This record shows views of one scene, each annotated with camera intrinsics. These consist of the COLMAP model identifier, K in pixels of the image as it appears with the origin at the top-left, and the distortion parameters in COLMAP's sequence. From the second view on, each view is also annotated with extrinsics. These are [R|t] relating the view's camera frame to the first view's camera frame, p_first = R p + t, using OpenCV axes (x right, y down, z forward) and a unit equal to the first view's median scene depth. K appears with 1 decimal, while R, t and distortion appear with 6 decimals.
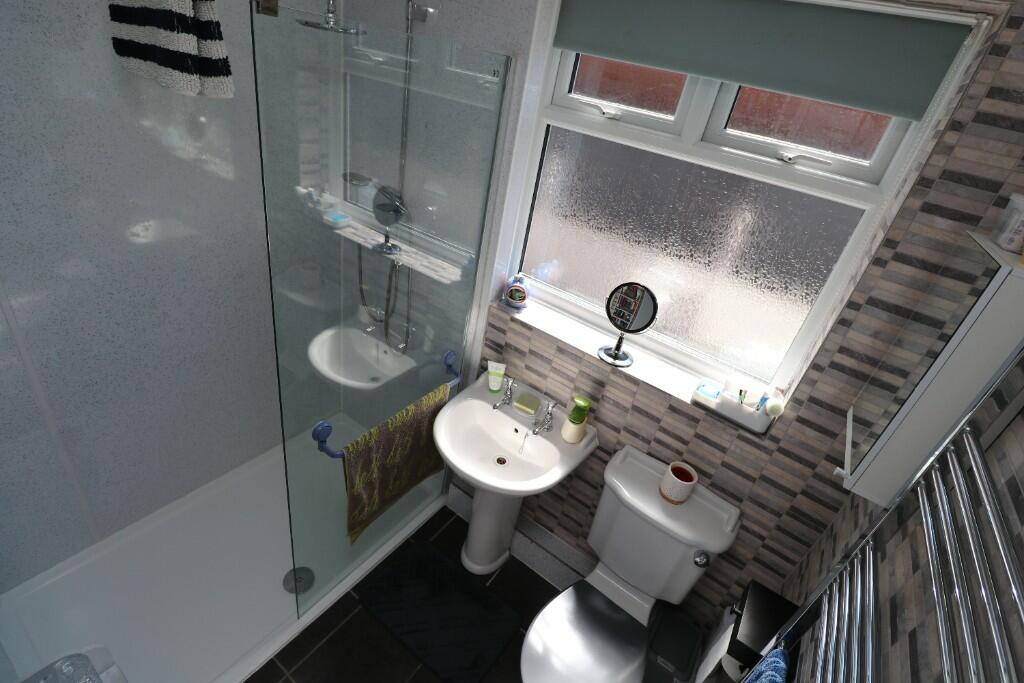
lens RADIAL K [[484.4, 0, 512.0], [0, 484.4, 341.5], [0, 0, 1]] dist [-0.003517, -0.000679]
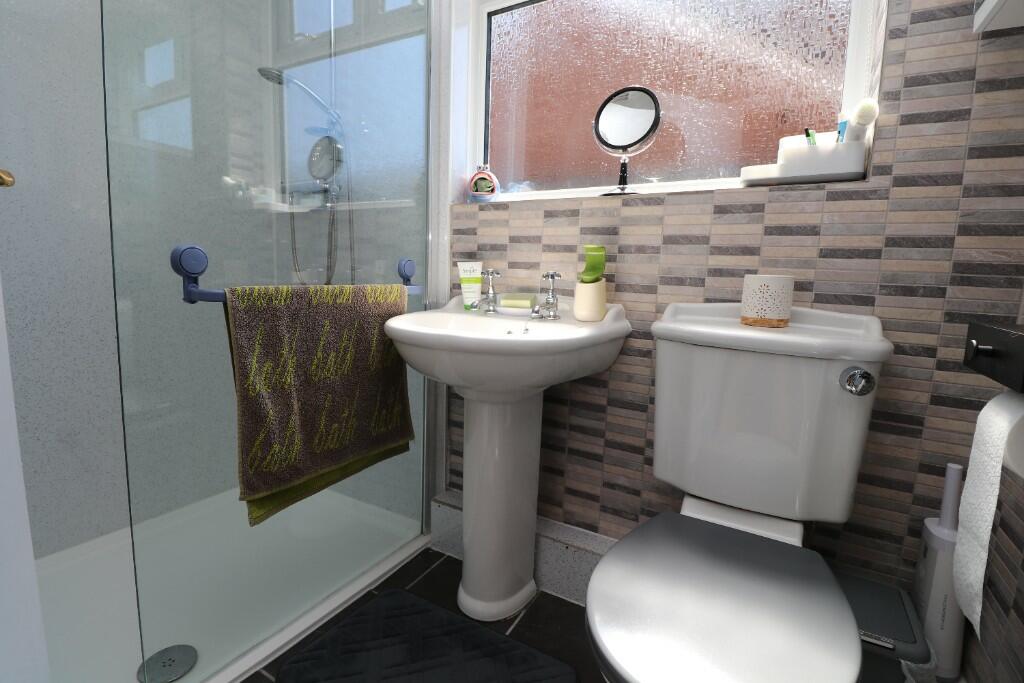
lens RADIAL K [[491.7, 0, 512.0], [0, 491.7, 341.5], [0, 0, 1]] dist [-0.000963, -0.010647]
pose [[0.987003, -0.149290, 0.059482, -0.033923], [0.160669, 0.909034, -0.384503, 0.514392], [0.003331, 0.389062, 0.921205, 0.403987]]
